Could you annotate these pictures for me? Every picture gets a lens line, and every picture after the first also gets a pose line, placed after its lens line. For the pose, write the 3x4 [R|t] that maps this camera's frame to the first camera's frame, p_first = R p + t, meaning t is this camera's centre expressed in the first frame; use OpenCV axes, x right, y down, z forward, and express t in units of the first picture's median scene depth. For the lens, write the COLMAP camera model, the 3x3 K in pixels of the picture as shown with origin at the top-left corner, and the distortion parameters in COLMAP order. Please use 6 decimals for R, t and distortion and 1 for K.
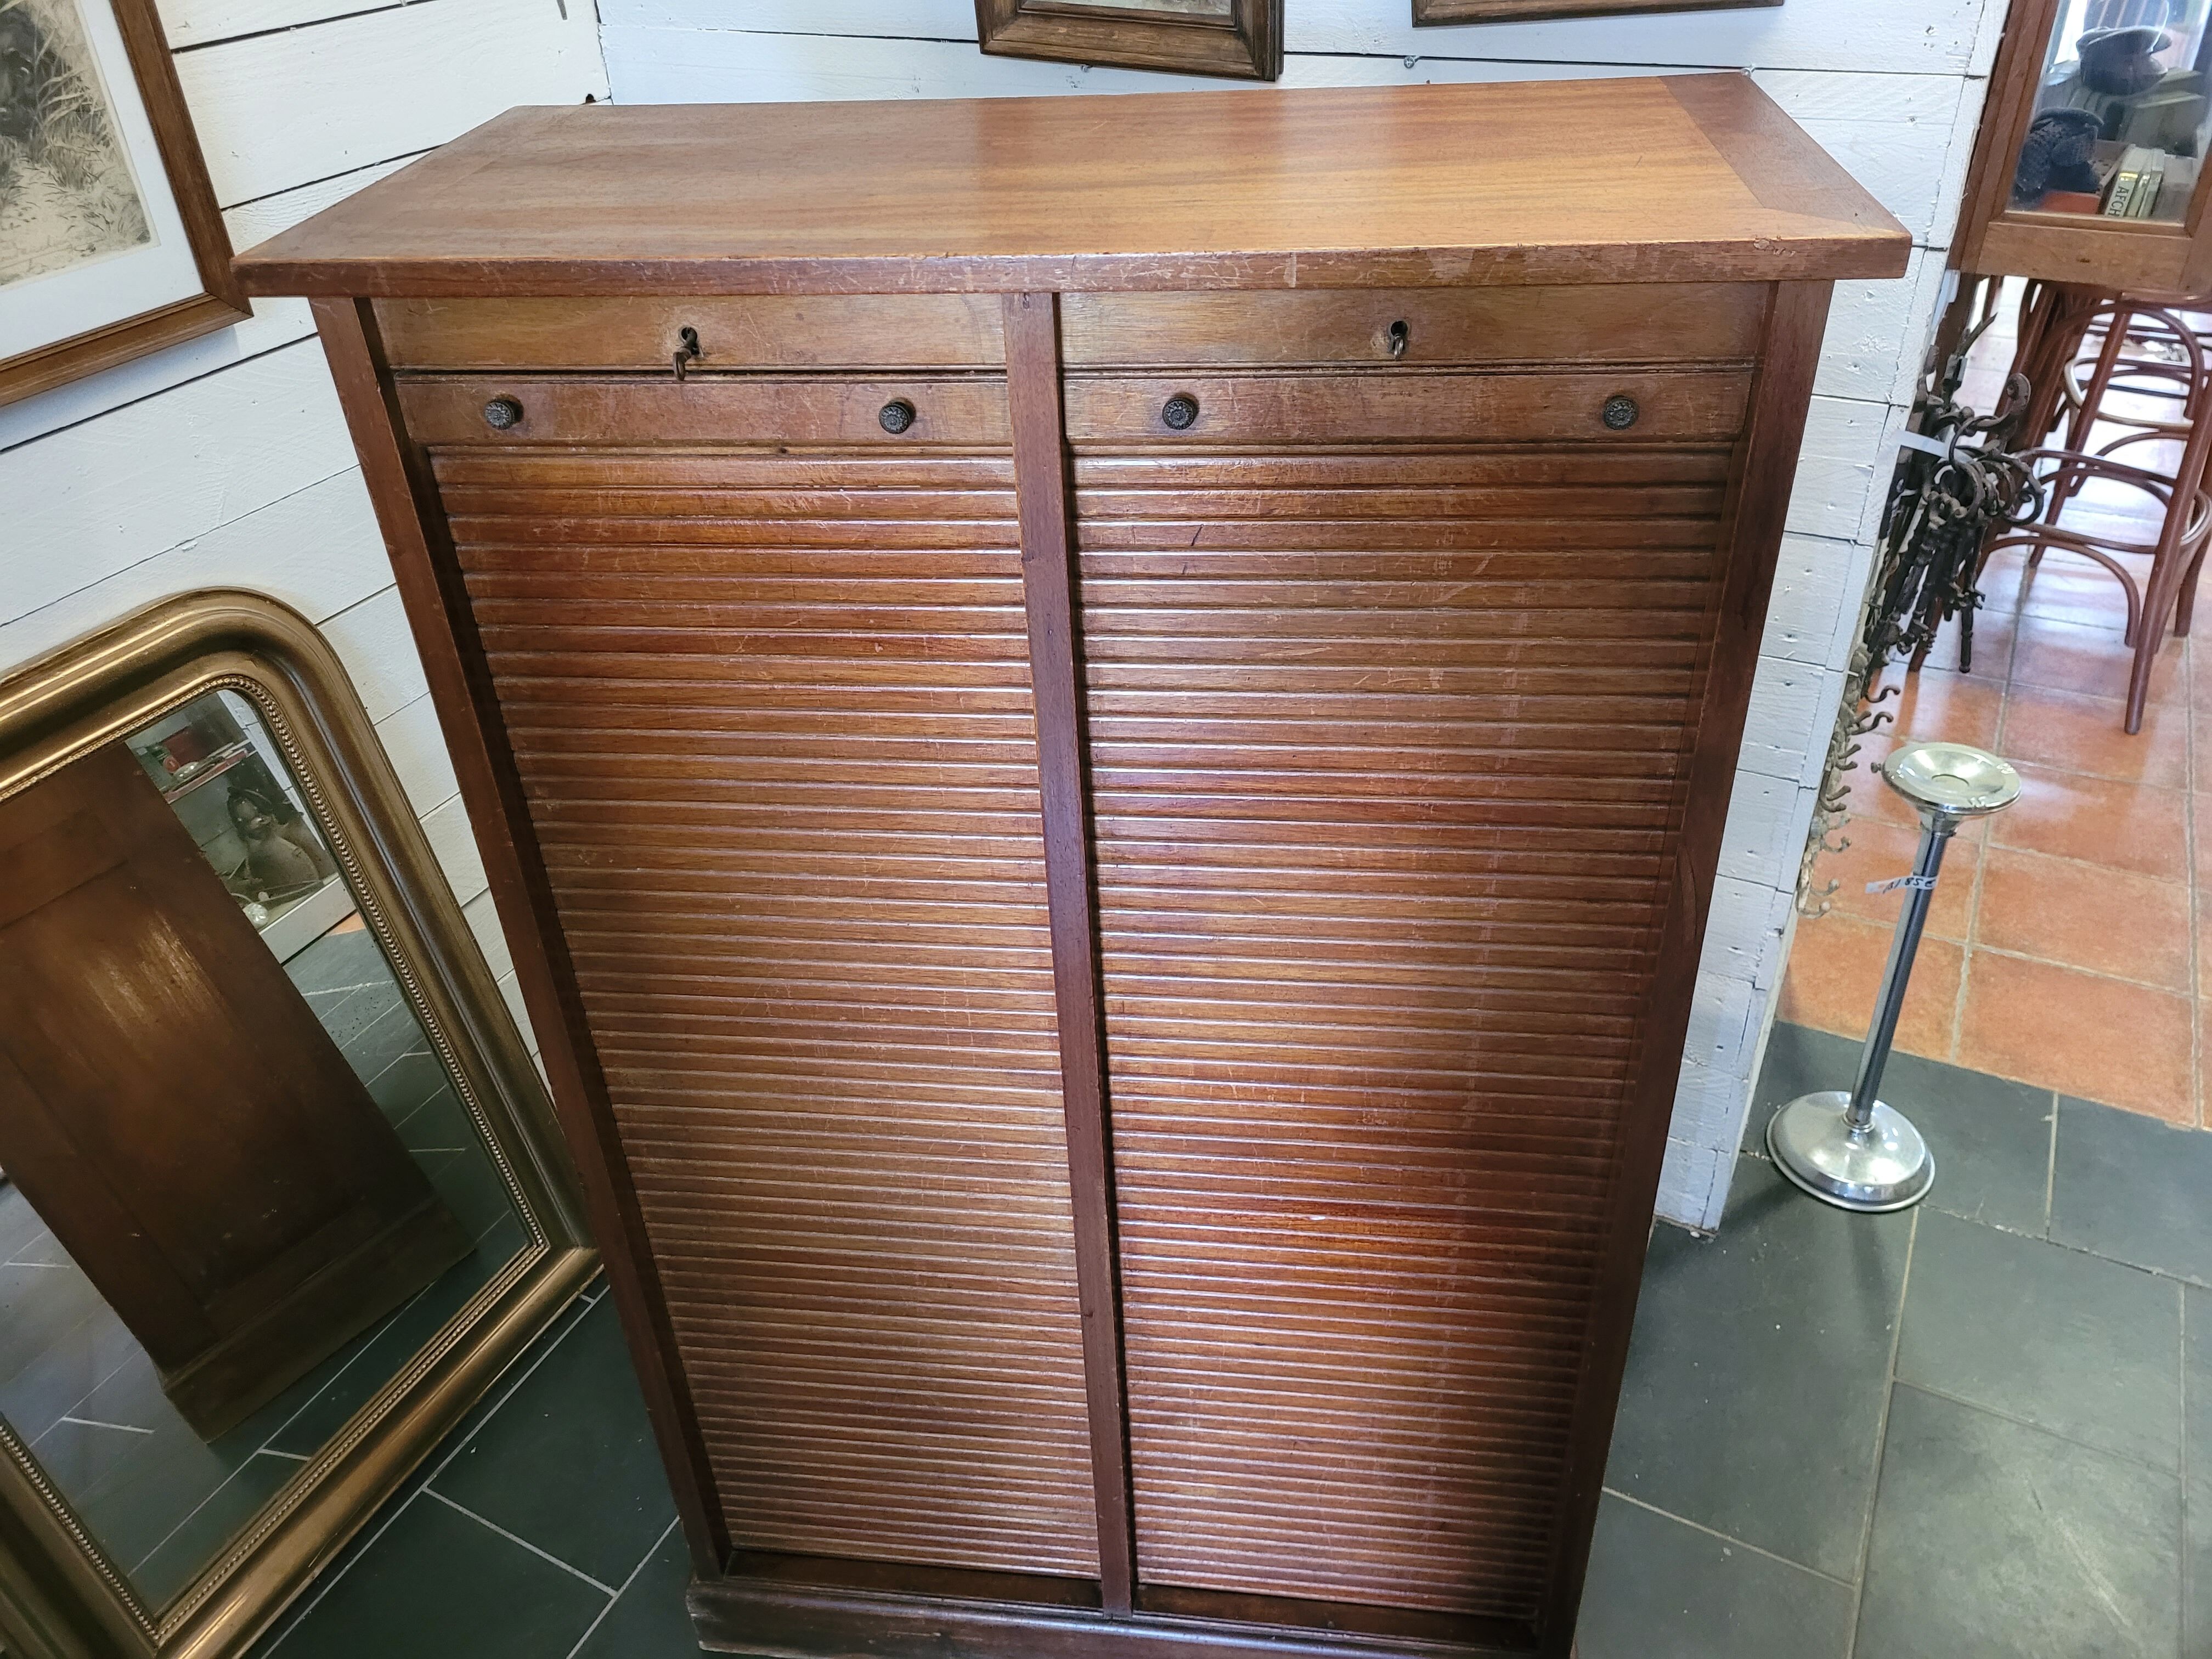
lens RADIAL K [[1670.2, 0, 1065.6], [0, 1670.2, 792.3], [0, 0, 1]] dist [0.045855, -0.029853]
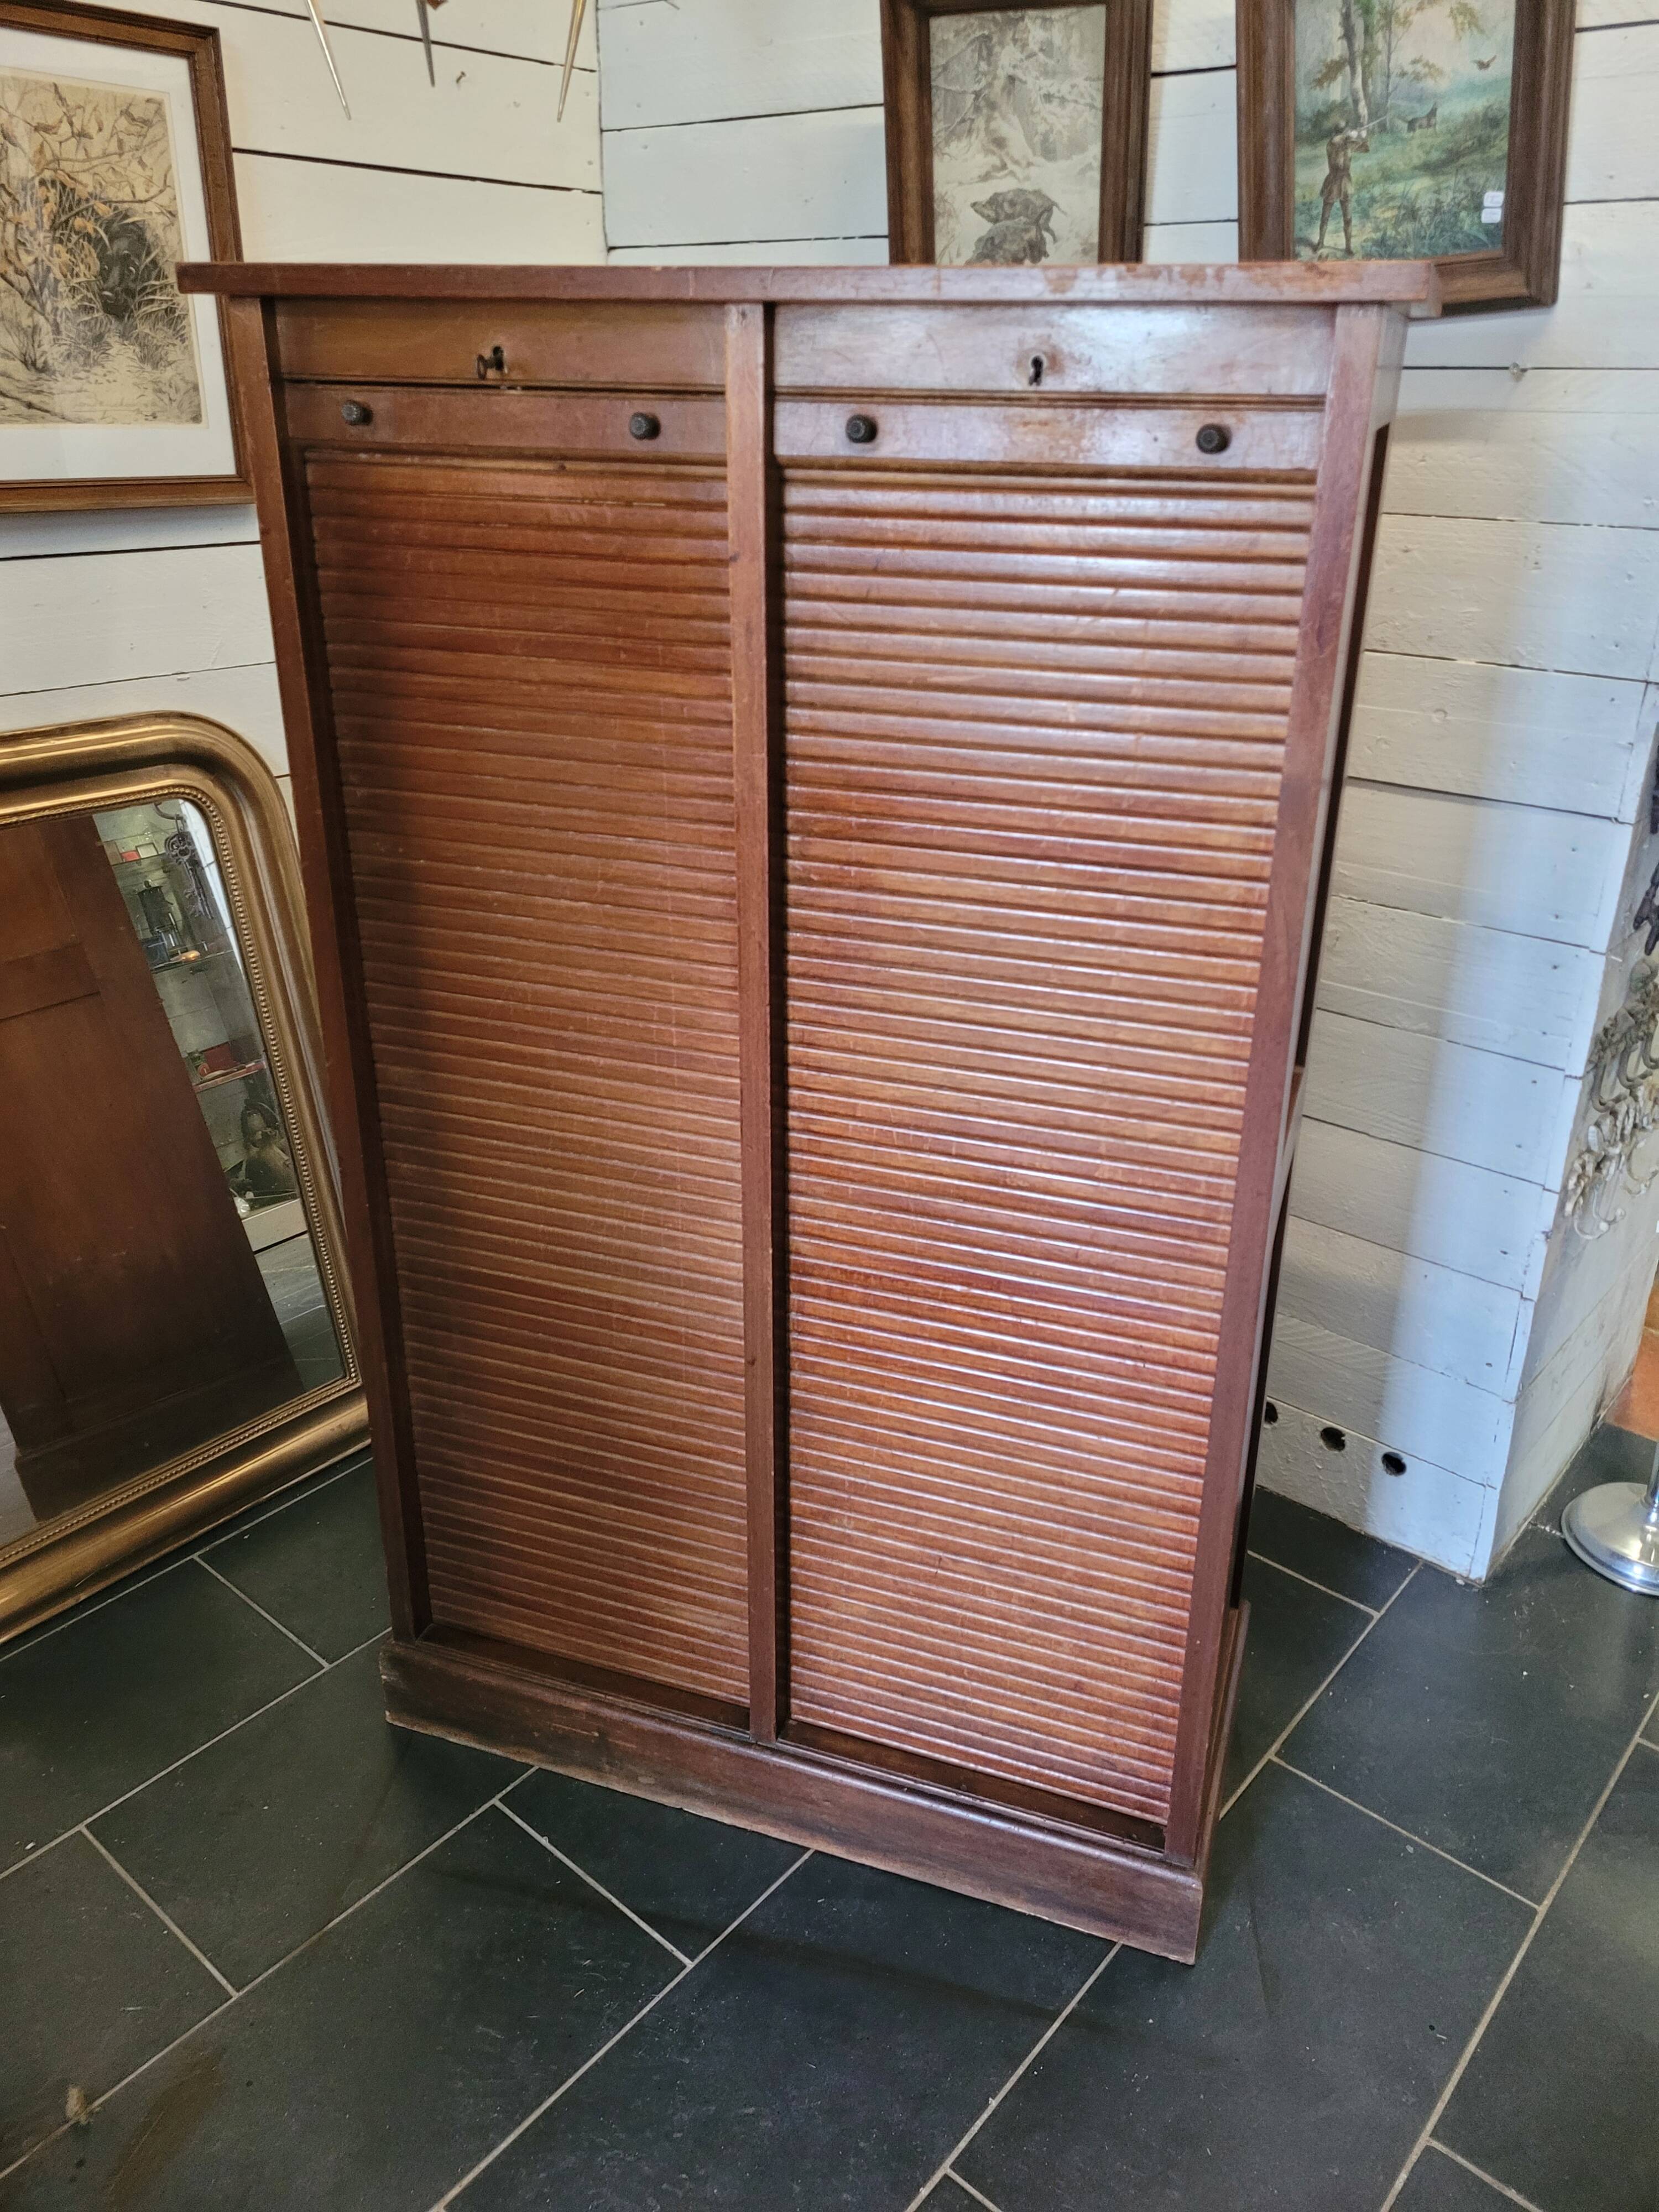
lens RADIAL K [[1655.7, 0, 841.2], [0, 1655.7, 1065.1], [0, 0, 1]] dist [0.057627, -0.035100]
pose [[0.975587, 0.141402, -0.168033, 0.263691], [-0.168858, 0.972191, -0.162268, 0.342270], [0.140415, 0.186680, 0.972334, -0.076230]]
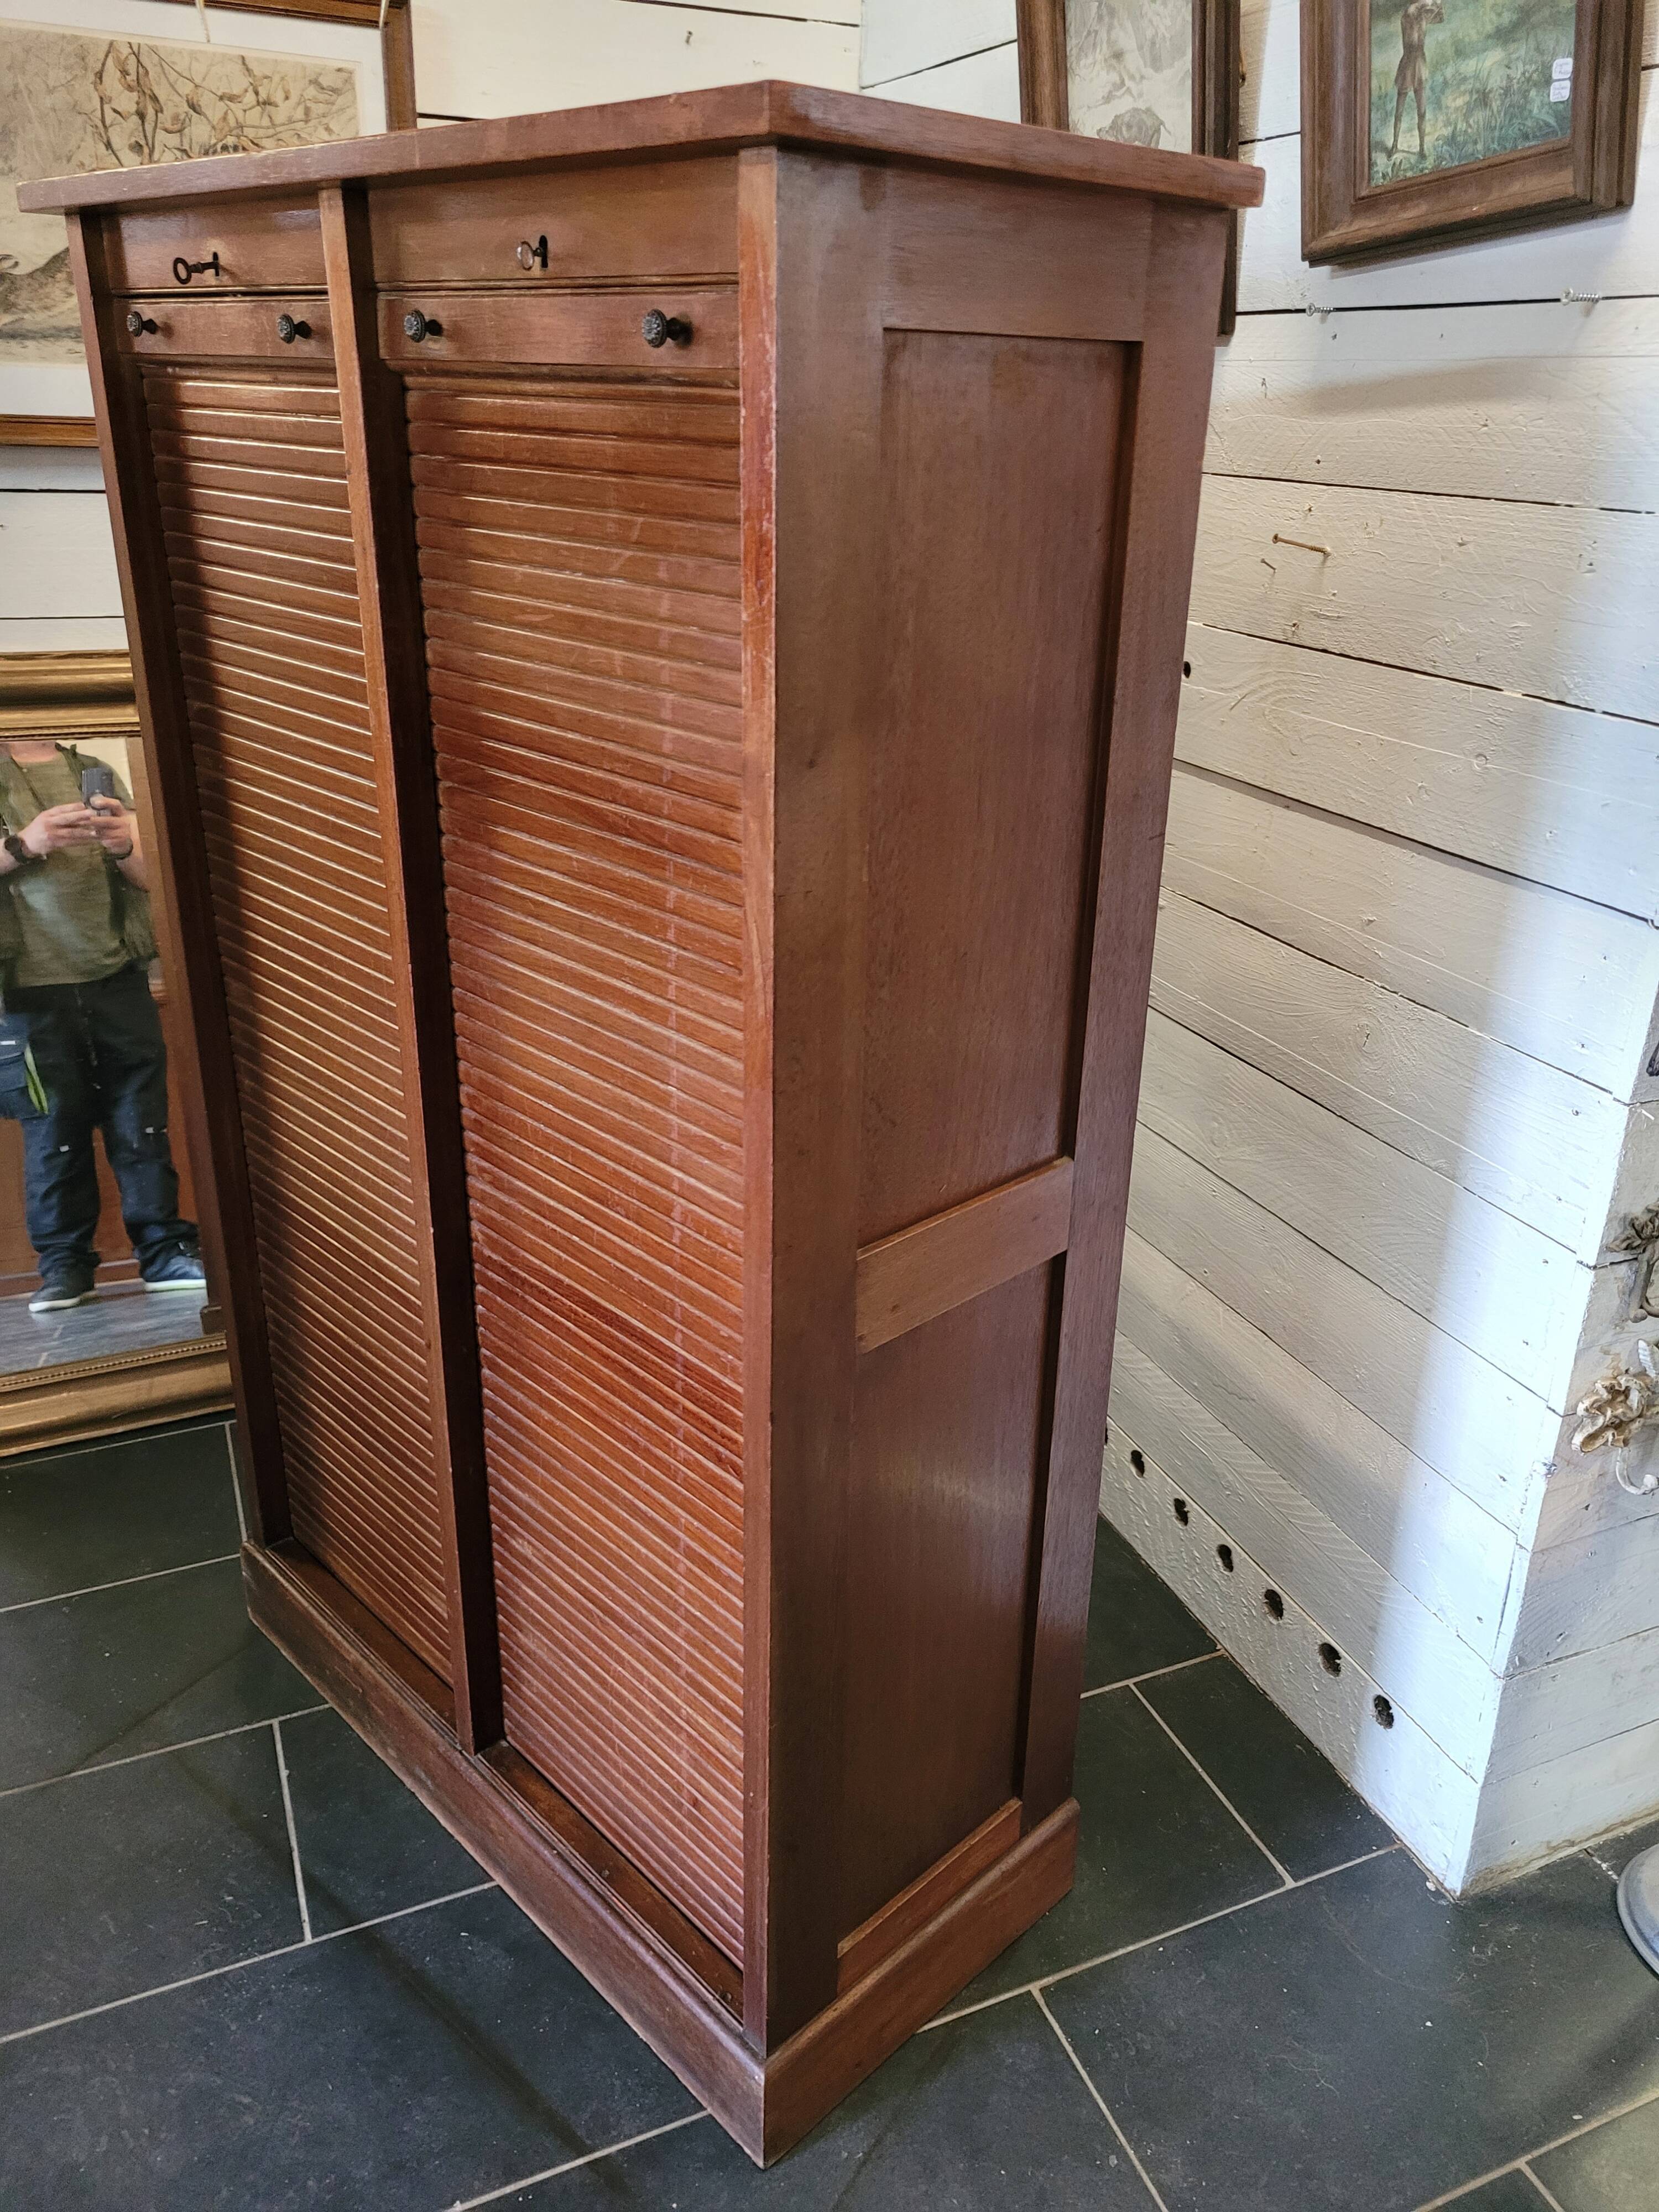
lens RADIAL K [[1666.8, 0, 839.3], [0, 1666.8, 1093.7], [0, 0, 1]] dist [0.048202, -0.030546]
pose [[0.779954, 0.309623, -0.543880, 0.843659], [-0.397550, 0.916299, -0.048473, 0.144314], [0.483349, 0.254026, 0.837762, 0.274543]]
